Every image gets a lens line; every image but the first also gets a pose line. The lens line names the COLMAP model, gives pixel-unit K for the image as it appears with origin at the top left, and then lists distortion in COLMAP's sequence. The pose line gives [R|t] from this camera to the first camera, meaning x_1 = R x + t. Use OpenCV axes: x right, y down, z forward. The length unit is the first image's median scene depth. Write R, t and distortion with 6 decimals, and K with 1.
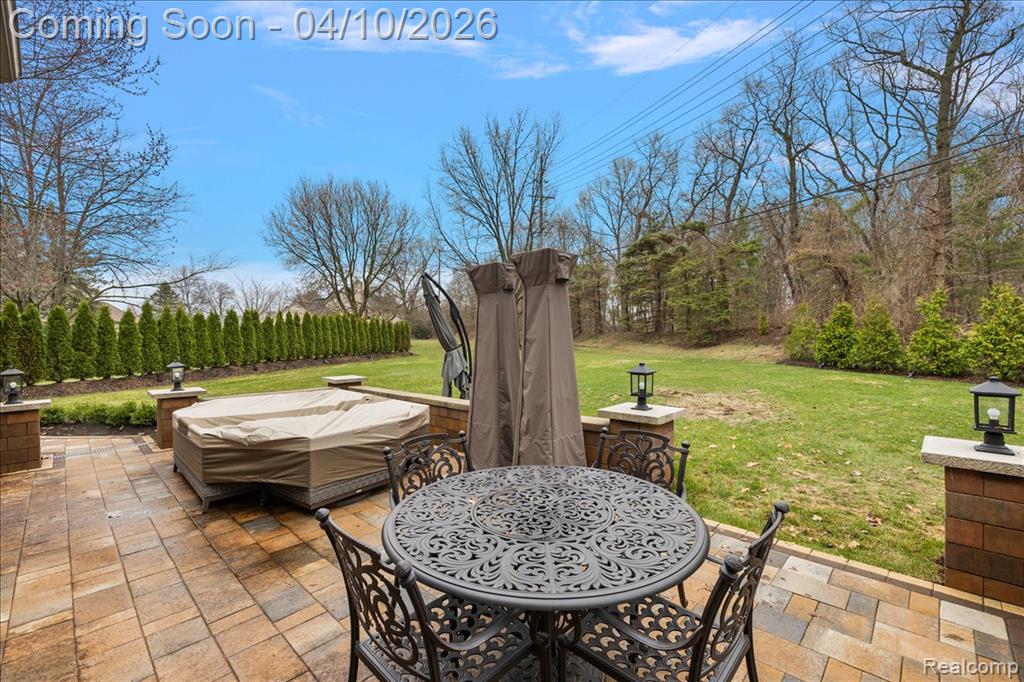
lens RADIAL K [[435.7, 0, 512.4], [0, 435.7, 337.9], [0, 0, 1]] dist [-0.000209, -0.000394]
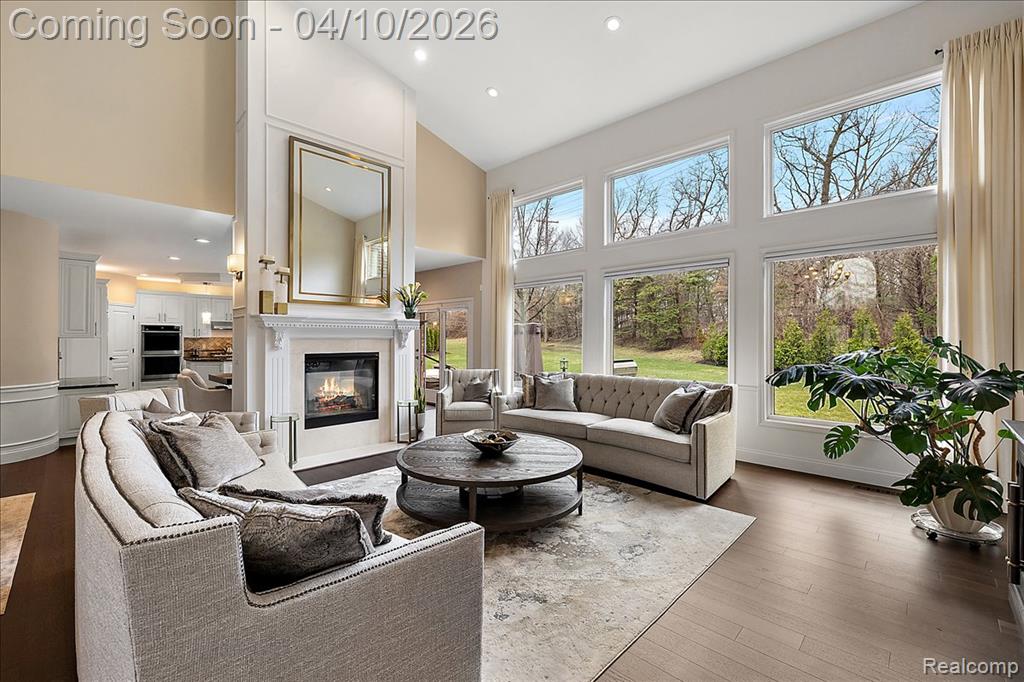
lens RADIAL K [[435.7, 0, 512.2], [0, 435.7, 337.2], [0, 0, 1]] dist [-0.000209, -0.000394]
pose [[0.999786, 0.011510, -0.017173, -0.008684], [-0.011488, 0.999933, 0.001391, -0.020093], [0.017188, -0.001193, 0.999852, -0.447265]]
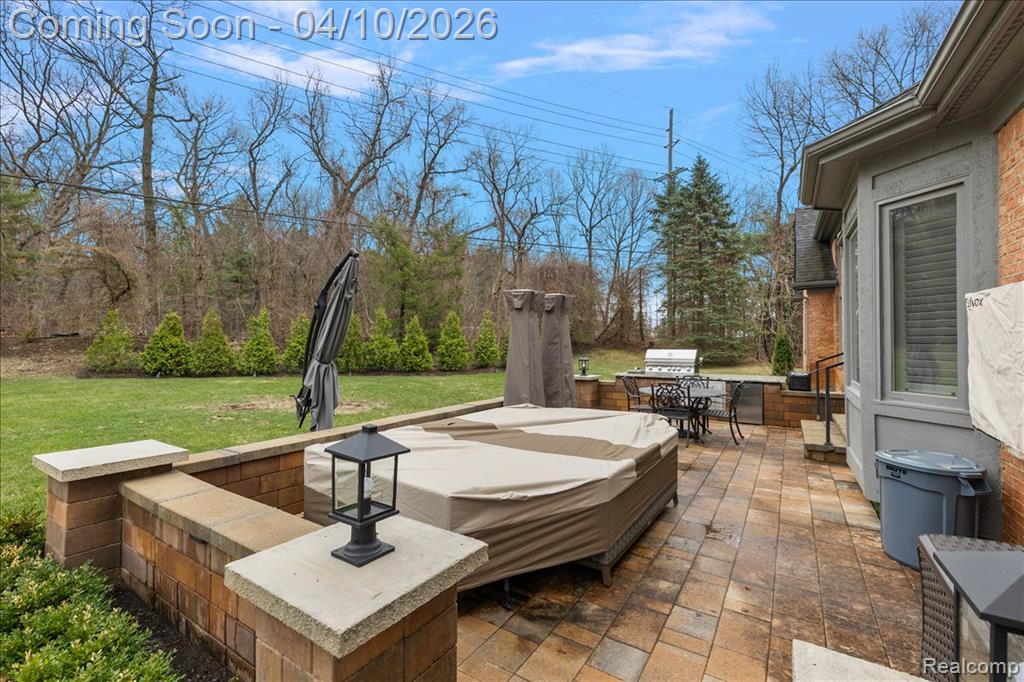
lens RADIAL K [[435.7, 0, 510.6], [0, 435.7, 342.5], [0, 0, 1]] dist [-0.000209, -0.000394]
pose [[-0.187751, 0.014184, 0.982114, -0.307600], [0.000860, 0.999898, -0.014277, 0.003659], [-0.982216, -0.001836, -0.187744, 0.291307]]
